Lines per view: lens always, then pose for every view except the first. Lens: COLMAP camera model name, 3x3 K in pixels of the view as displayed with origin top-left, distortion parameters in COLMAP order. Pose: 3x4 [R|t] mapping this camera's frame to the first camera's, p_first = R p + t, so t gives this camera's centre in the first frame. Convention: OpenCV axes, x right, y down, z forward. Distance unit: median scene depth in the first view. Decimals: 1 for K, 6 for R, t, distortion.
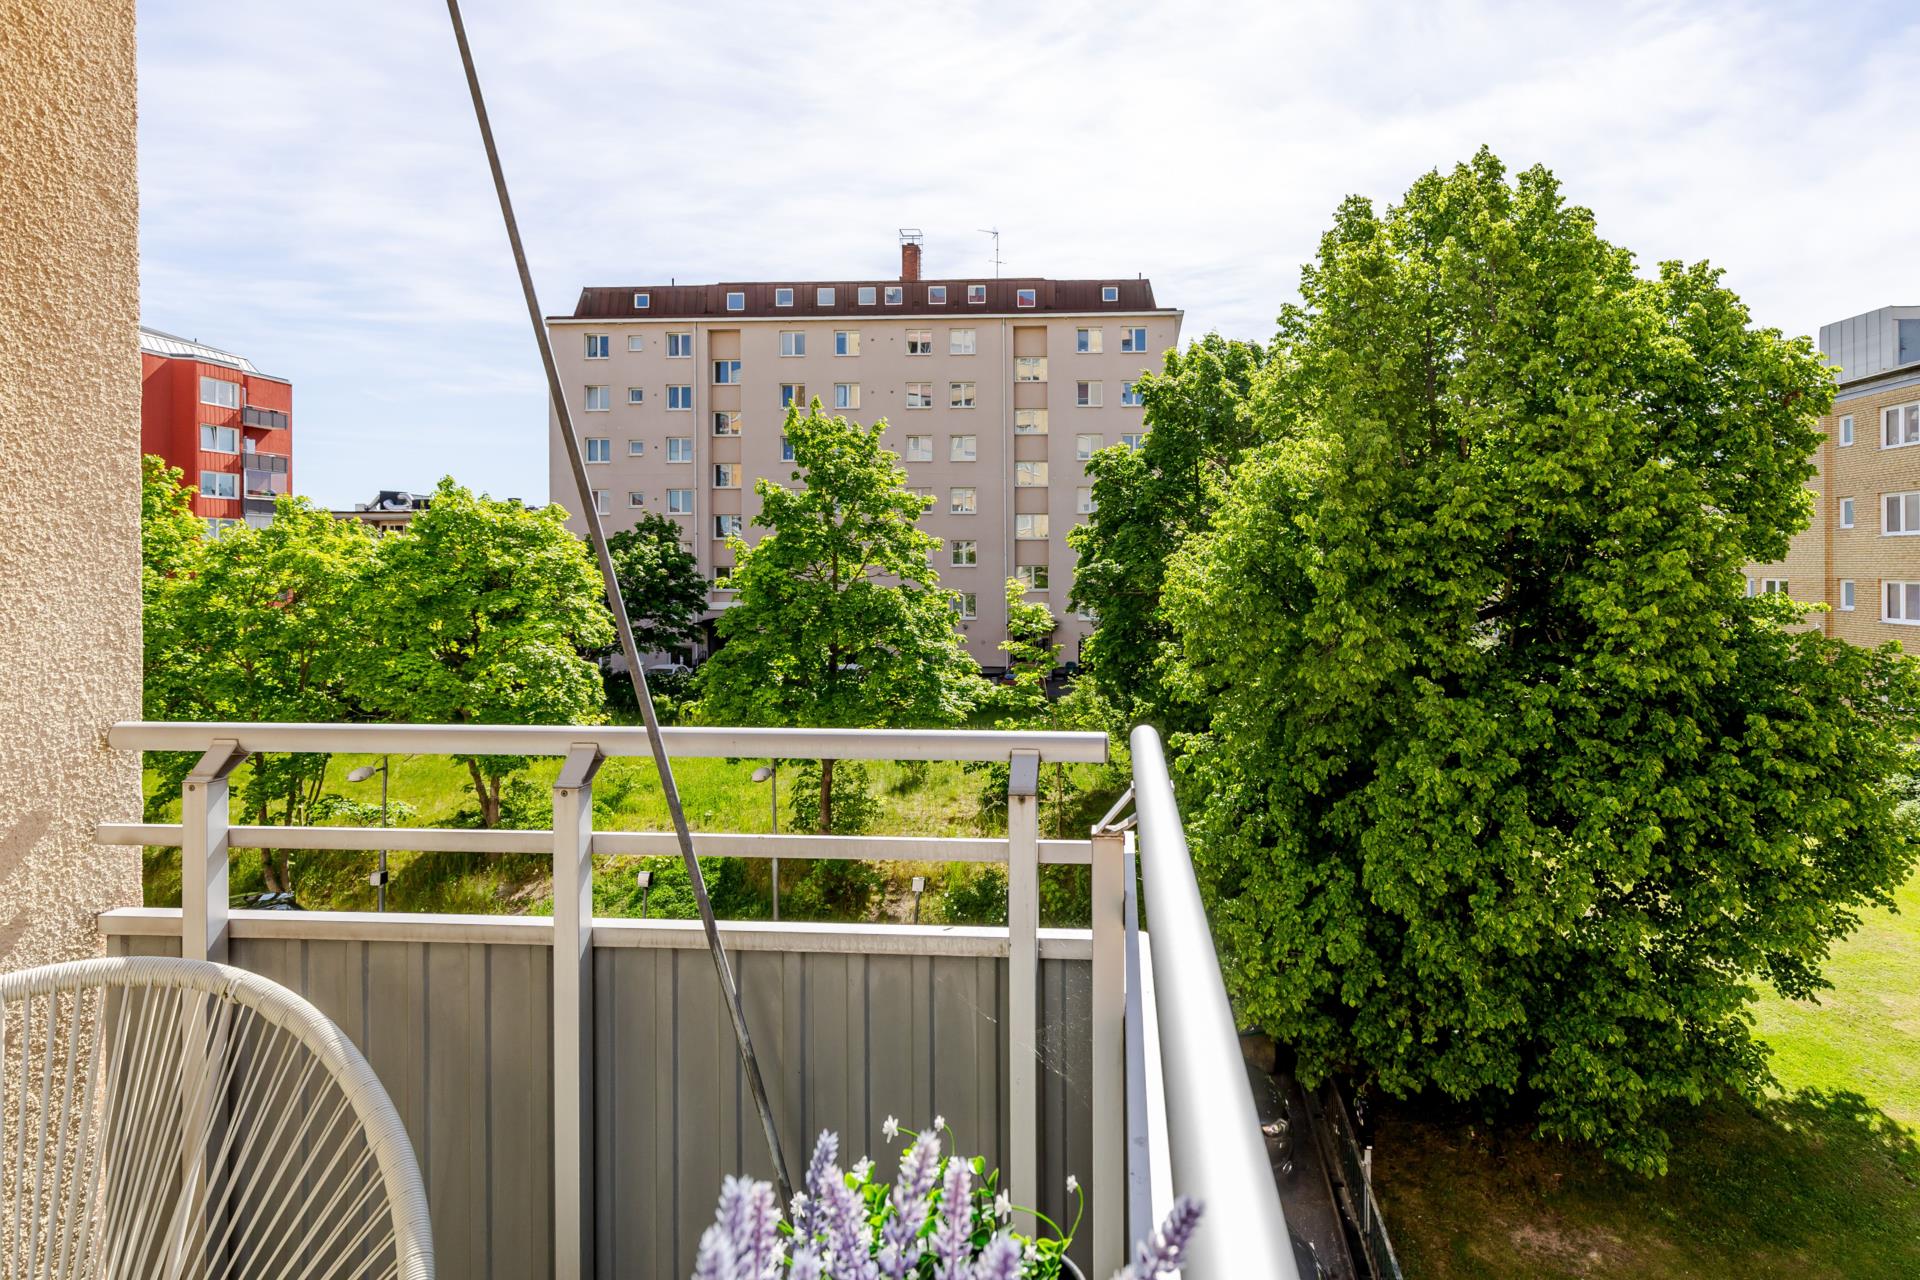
lens RADIAL K [[1019.1, 0, 1079.4], [0, 1019.1, 568.7], [0, 0, 1]] dist [0.000193, -0.000093]
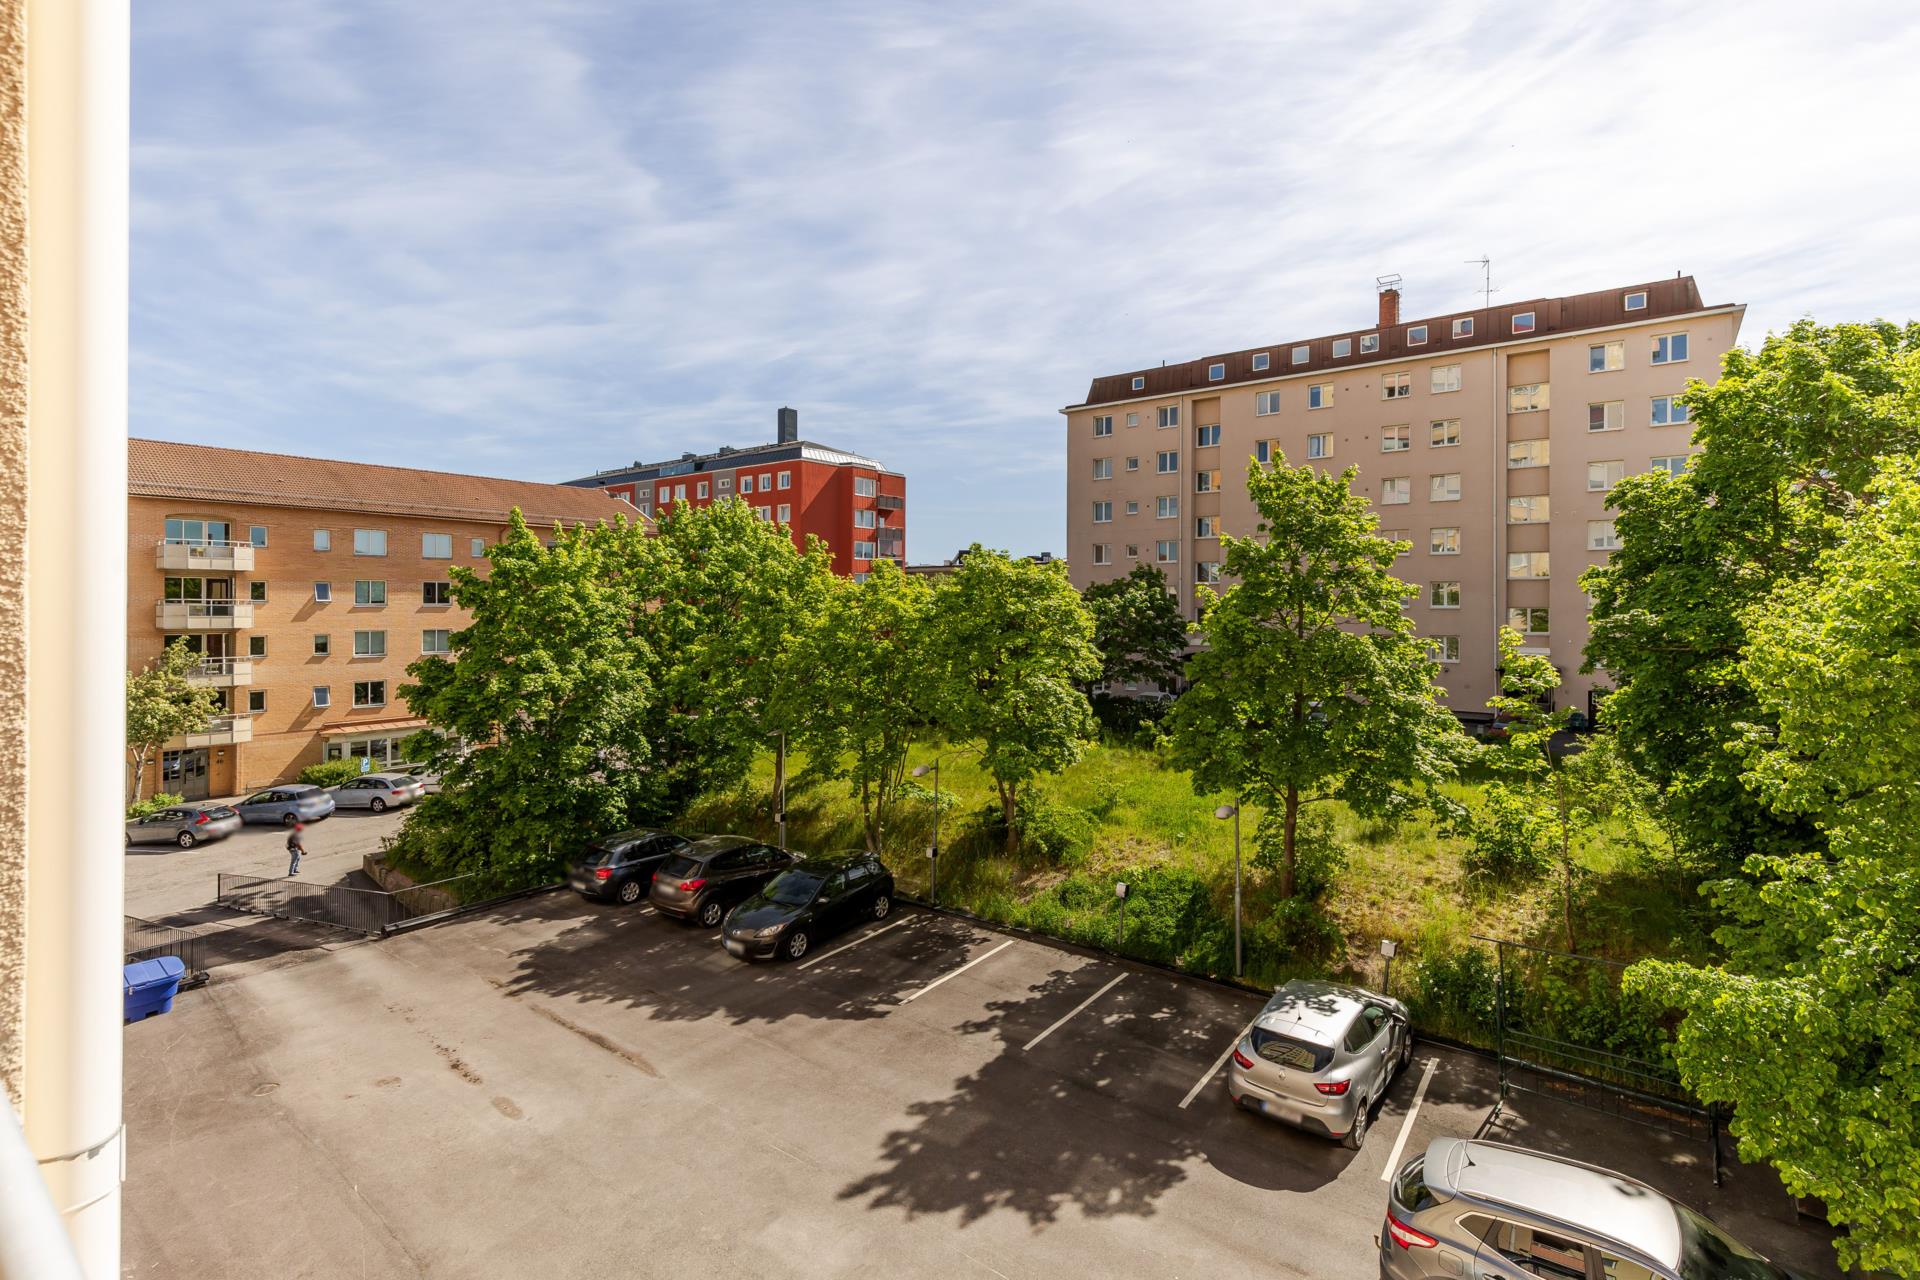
lens RADIAL K [[896.9, 0, 948.4], [0, 896.9, 610.9], [0, 0, 1]] dist [0.003045, -0.000367]
pose [[0.814584, 0.006774, -0.580006, -0.006510], [-0.004391, 0.999975, 0.005512, -0.008379], [0.580029, -0.001944, 0.814593, 0.066508]]
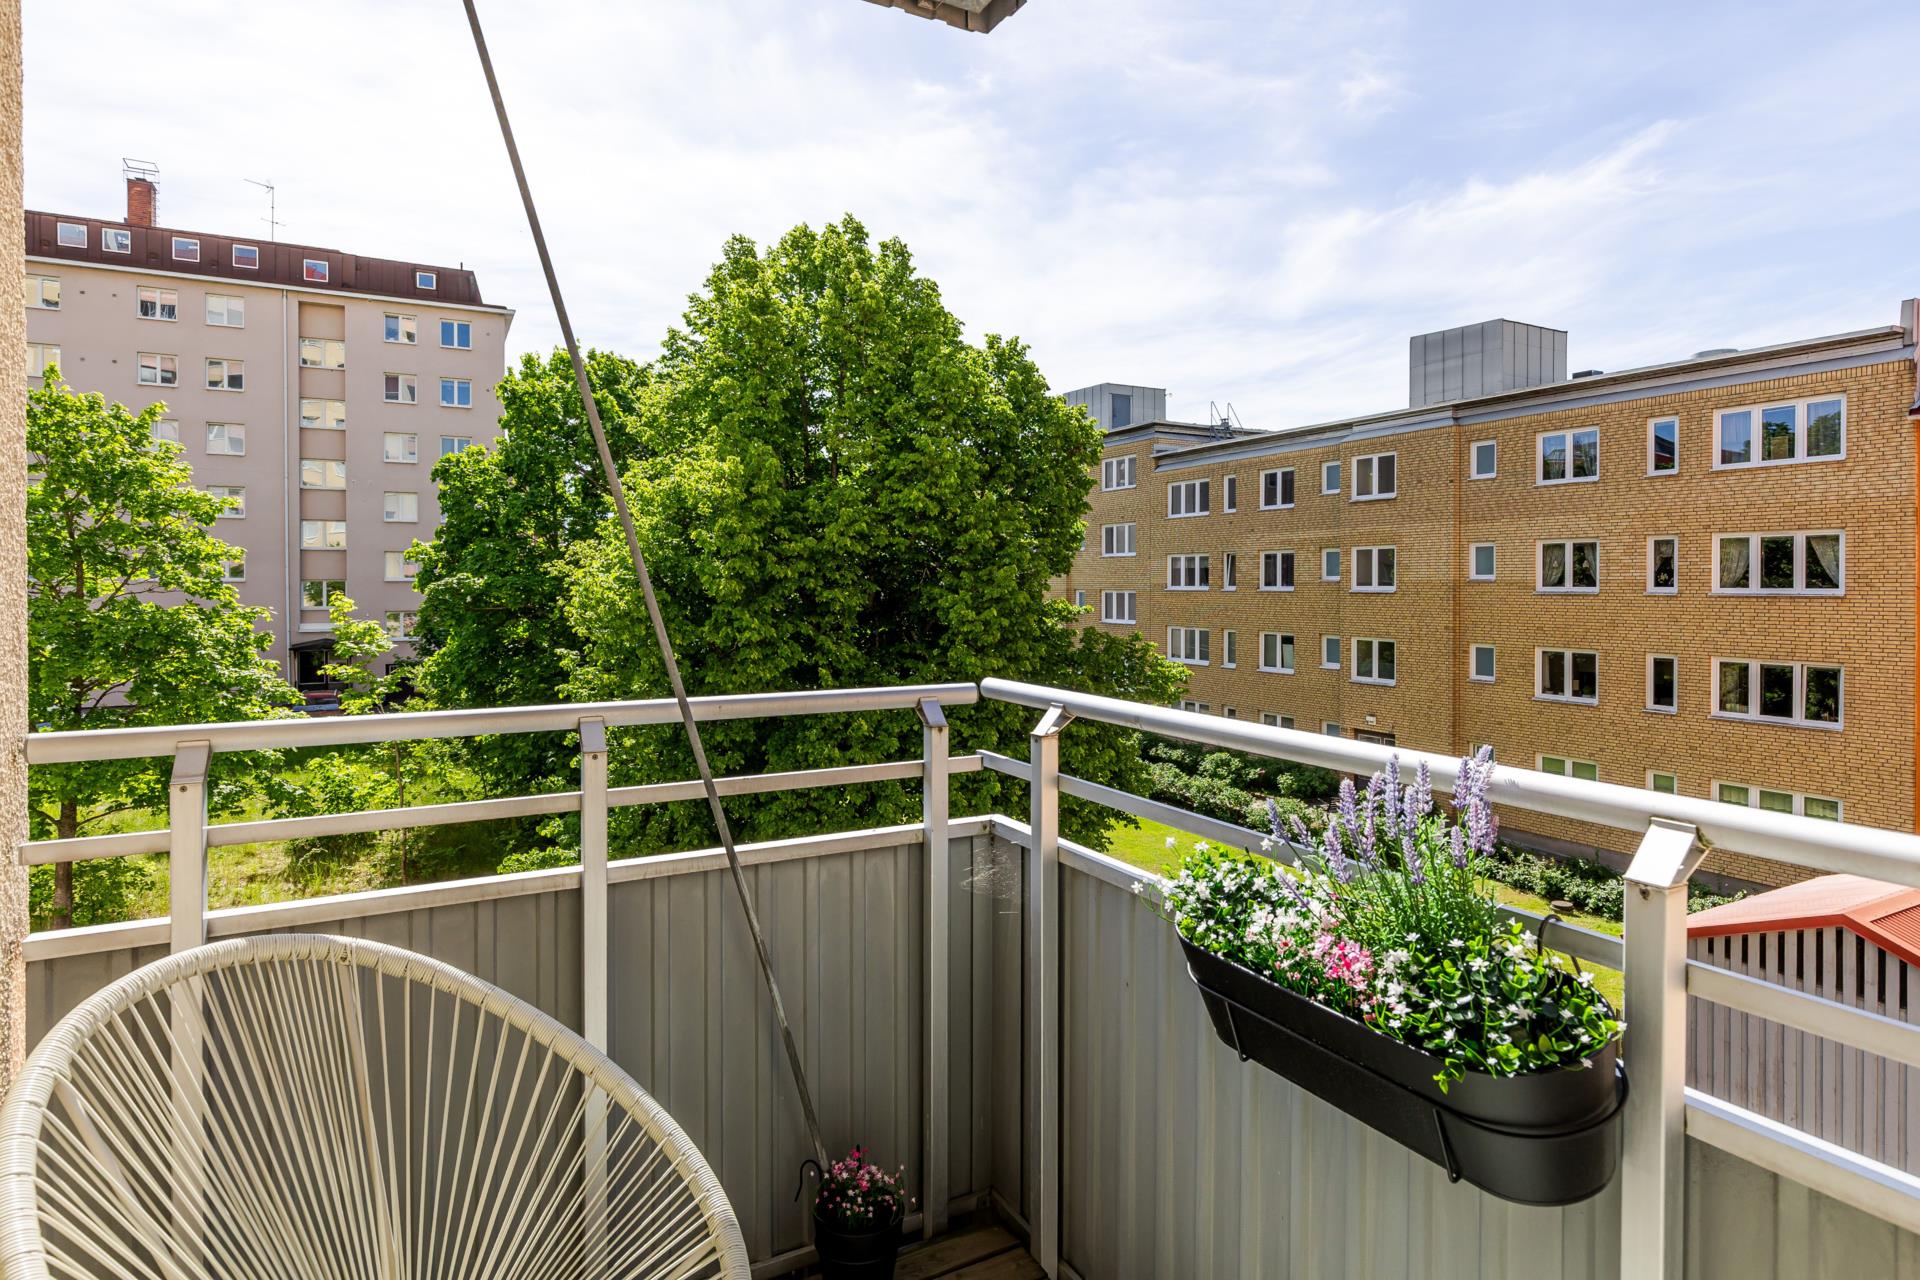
lens RADIAL K [[1003.0, 0, 954.6], [0, 1003.0, 592.3], [0, 0, 1]] dist [0.002190, -0.000574]
pose [[0.865013, -0.006133, 0.501713, -0.044628], [0.002148, 0.999961, 0.008521, 0.002103], [-0.501745, -0.006293, 0.864992, -0.022691]]
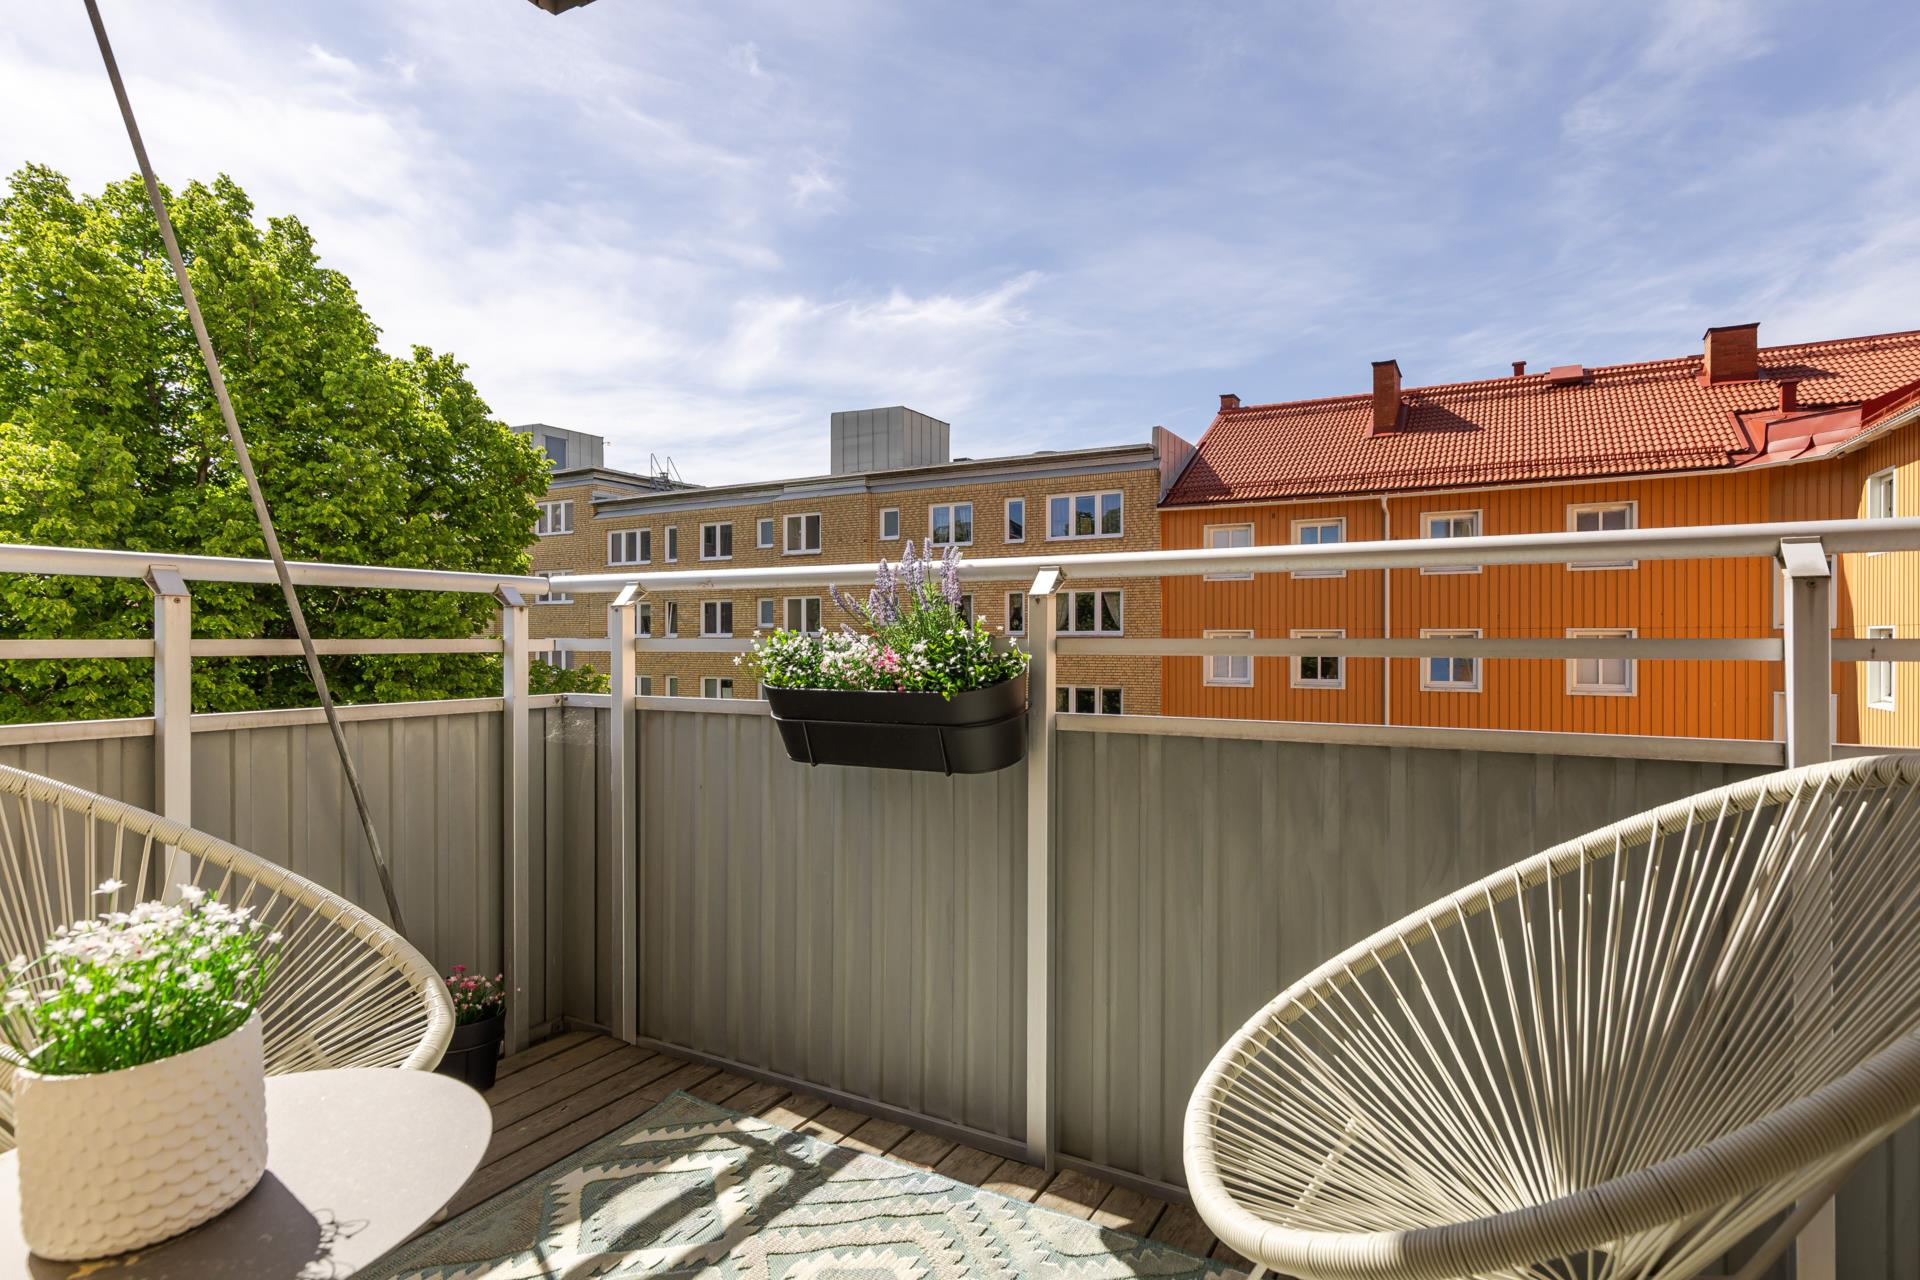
lens RADIAL K [[985.2, 0, 960.0], [0, 985.2, 640.0], [0, 0, 1]] dist [0.011473, -0.000046]
pose [[0.466202, -0.000575, 0.884678, -0.070899], [0.002540, 0.999997, -0.000689, 0.018354], [-0.884675, 0.002568, 0.466202, -0.032279]]
